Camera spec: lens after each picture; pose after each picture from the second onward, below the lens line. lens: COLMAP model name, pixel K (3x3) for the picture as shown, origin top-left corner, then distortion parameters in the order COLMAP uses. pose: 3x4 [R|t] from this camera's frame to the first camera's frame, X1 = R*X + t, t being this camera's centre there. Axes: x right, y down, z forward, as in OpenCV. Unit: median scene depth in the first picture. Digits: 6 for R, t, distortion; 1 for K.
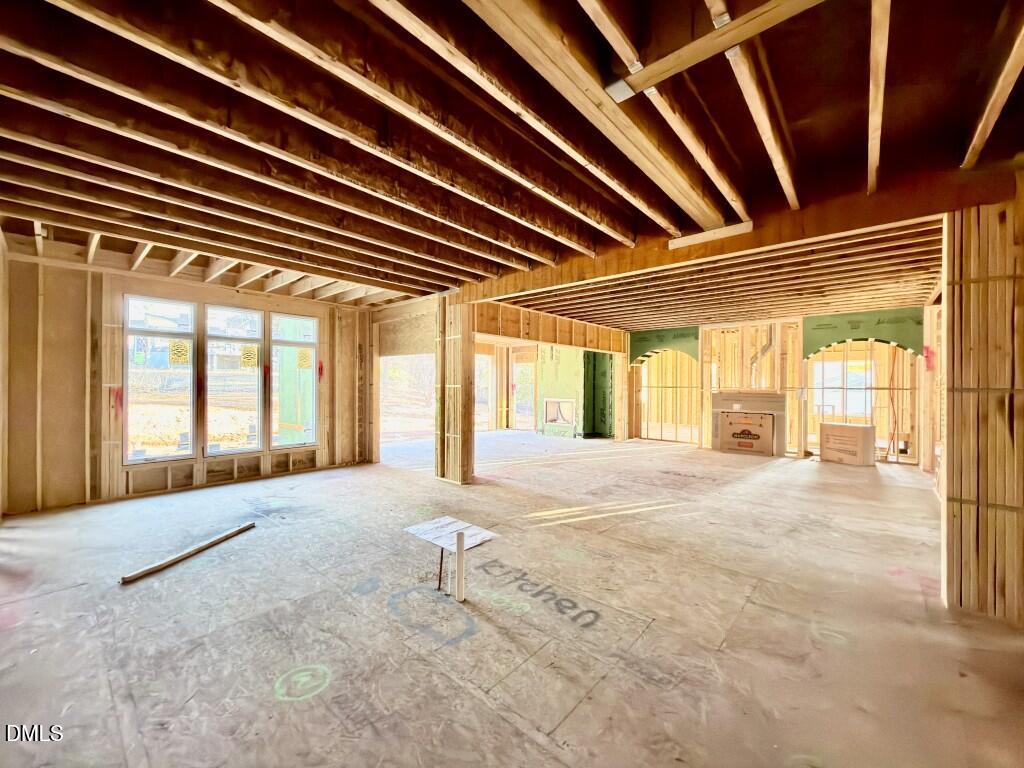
lens RADIAL K [[410.6, 0, 512.0], [0, 410.6, 384.0], [0, 0, 1]] dist [-0.001182, -0.000038]
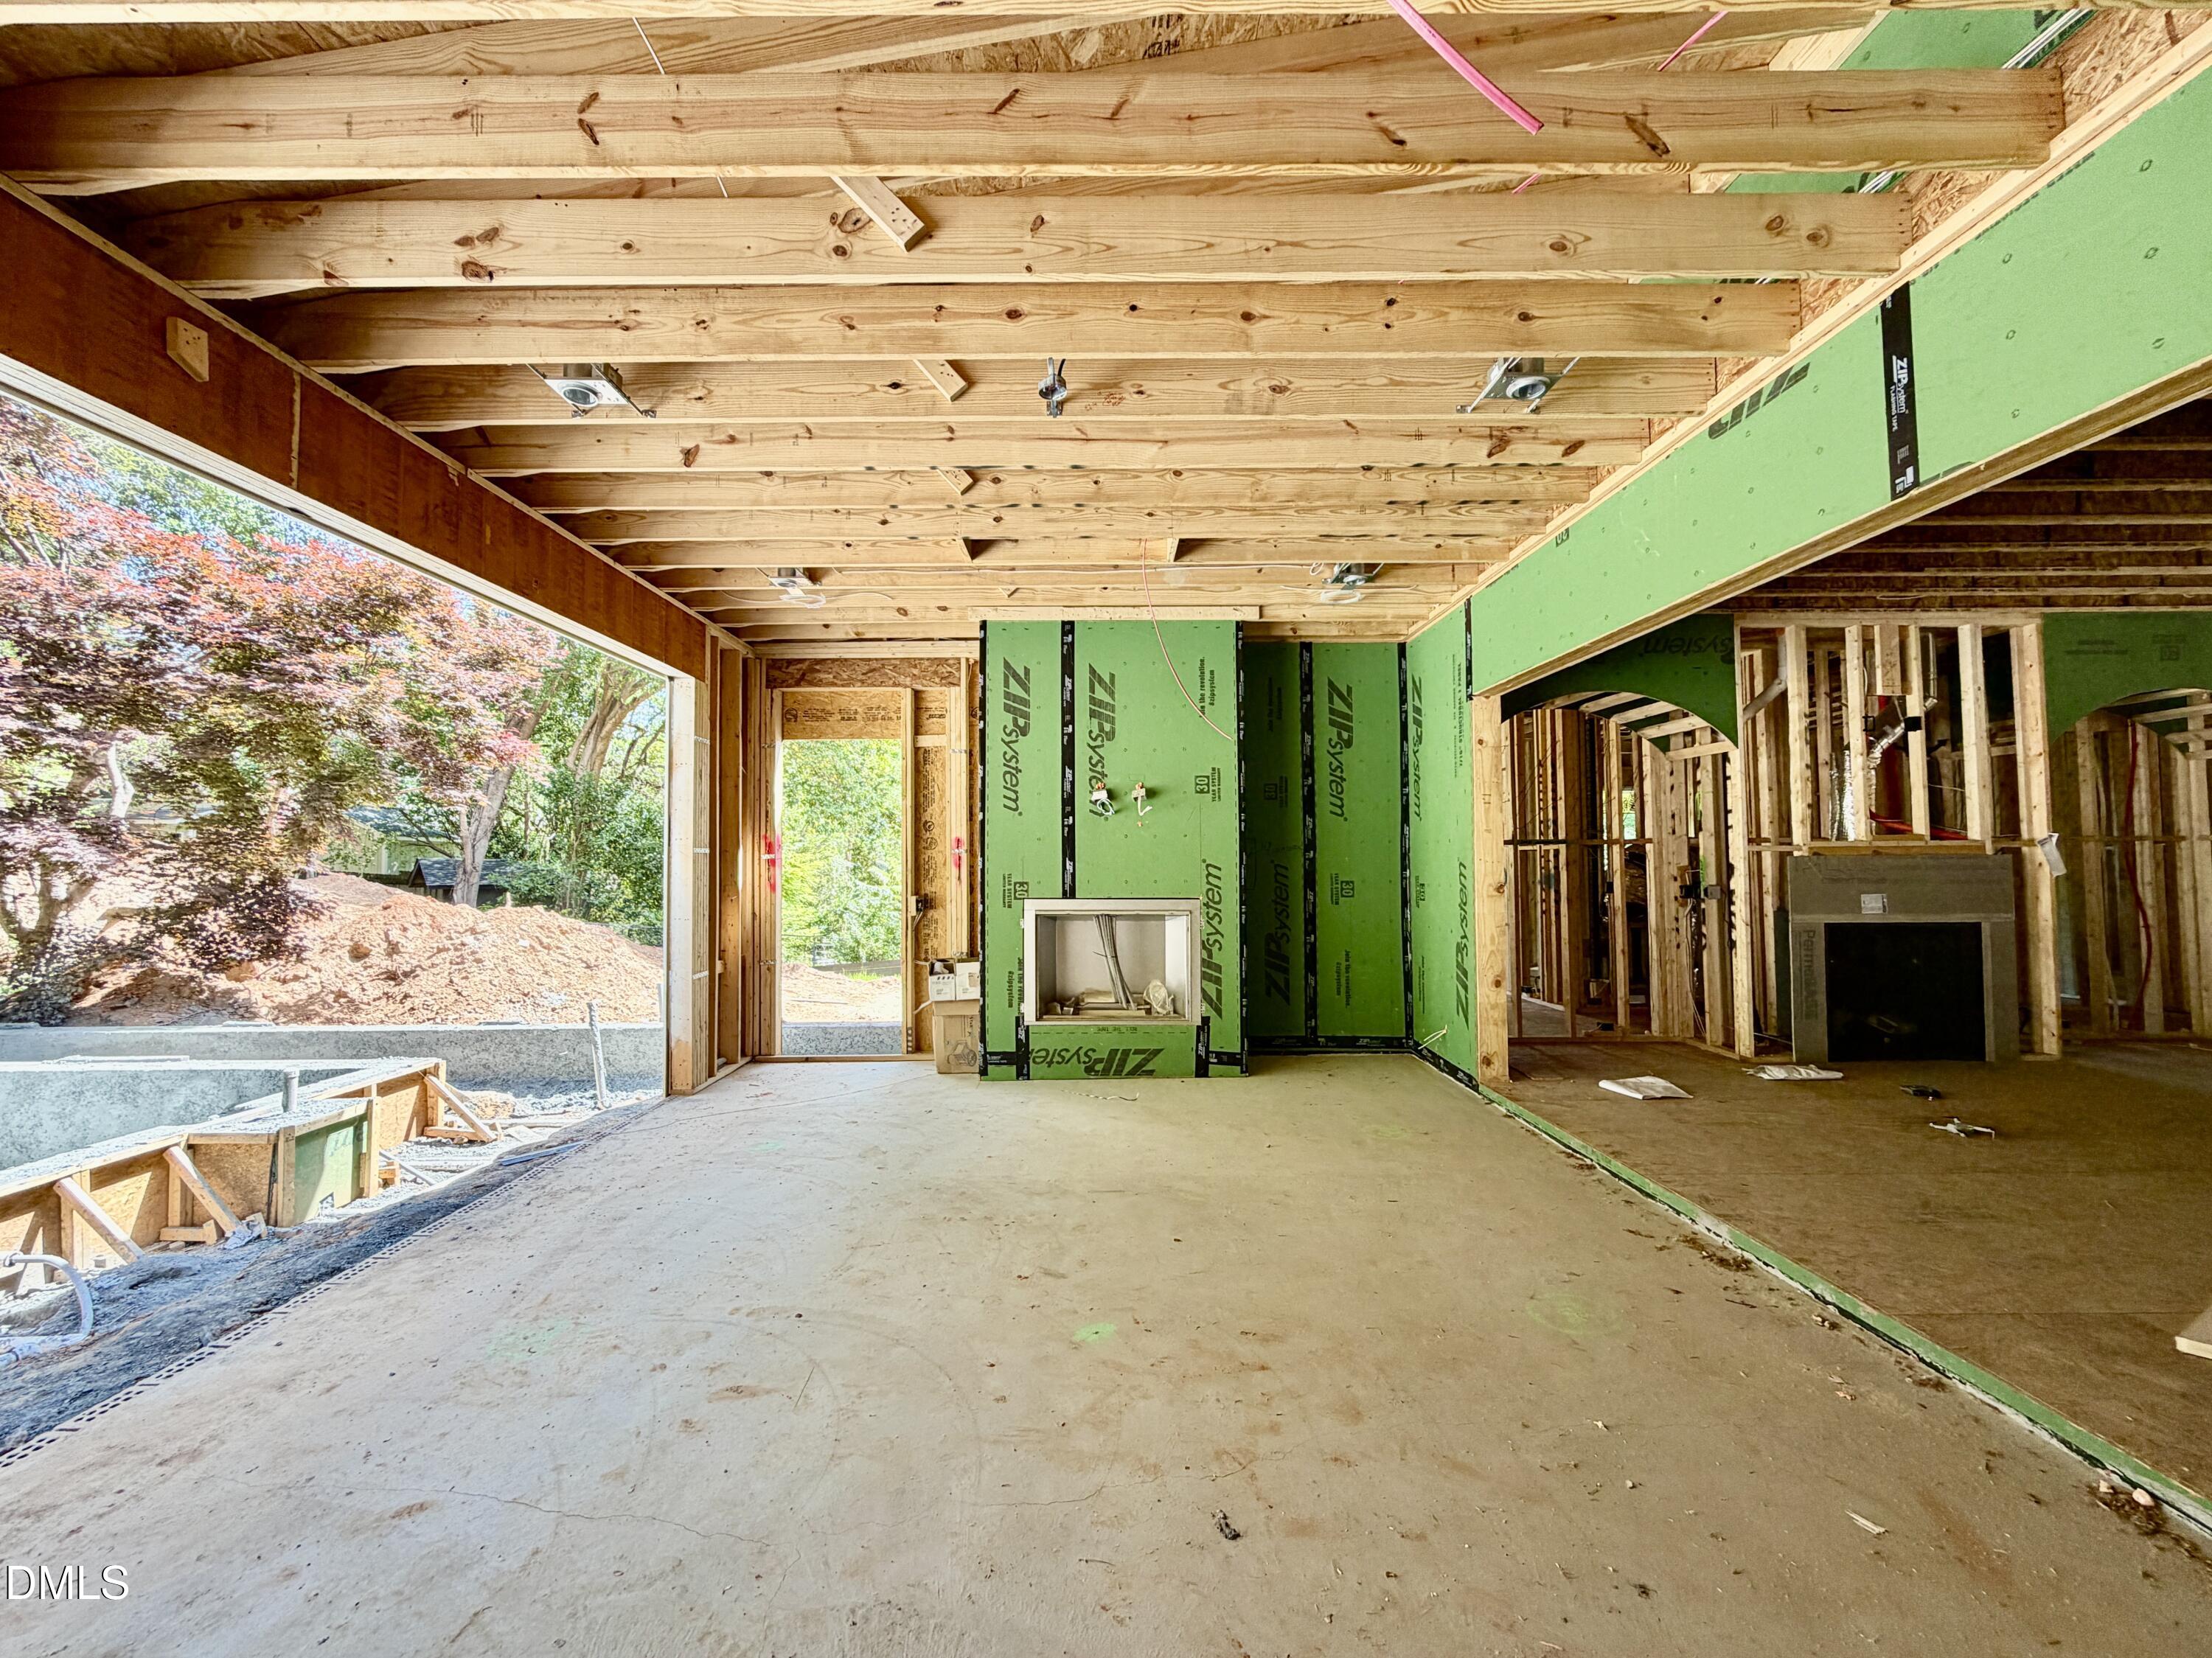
lens RADIAL K [[886.9, 0, 1106.0], [0, 886.9, 829.0], [0, 0, 1]] dist [-0.001182, -0.000038]
pose [[0.749829, 0.015112, 0.661459, -0.202468], [0.009410, 0.999394, -0.033500, 0.014624], [-0.661565, 0.031344, 0.749232, 0.682130]]
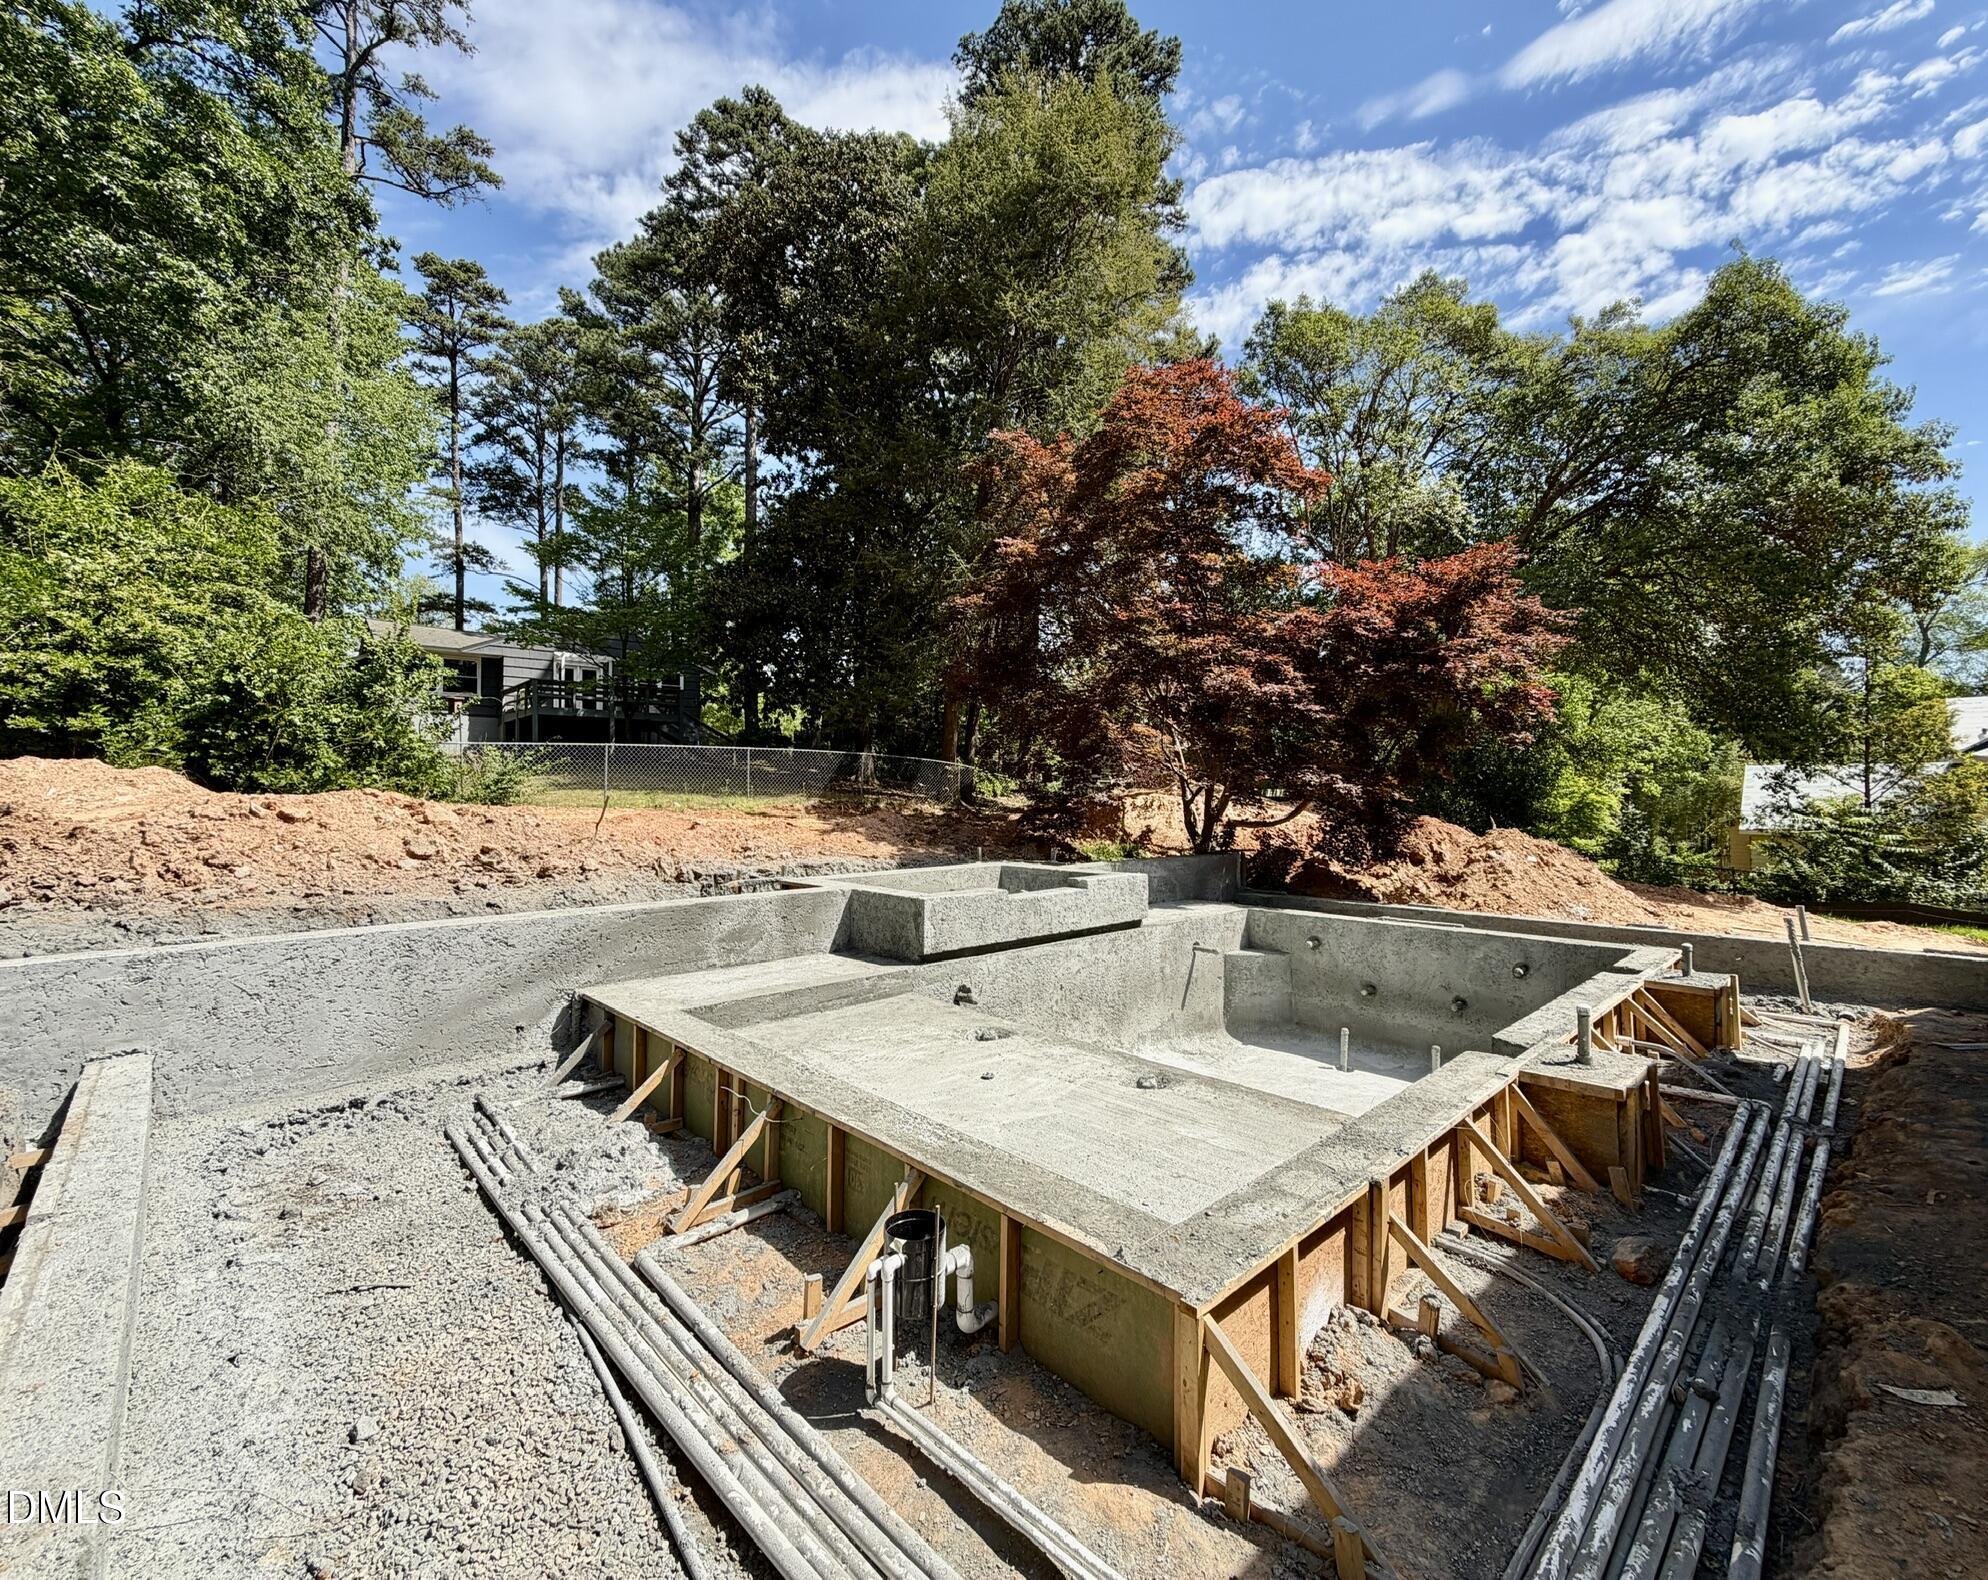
lens RADIAL K [[851.6, 0, 994.0], [0, 851.6, 790.0], [0, 0, 1]] dist [-0.002067, -0.000274]
pose [[0.995644, -0.009267, -0.092770, -0.617316], [0.008996, 0.999954, -0.003340, 0.007516], [0.092797, 0.002491, 0.995682, 0.659281]]
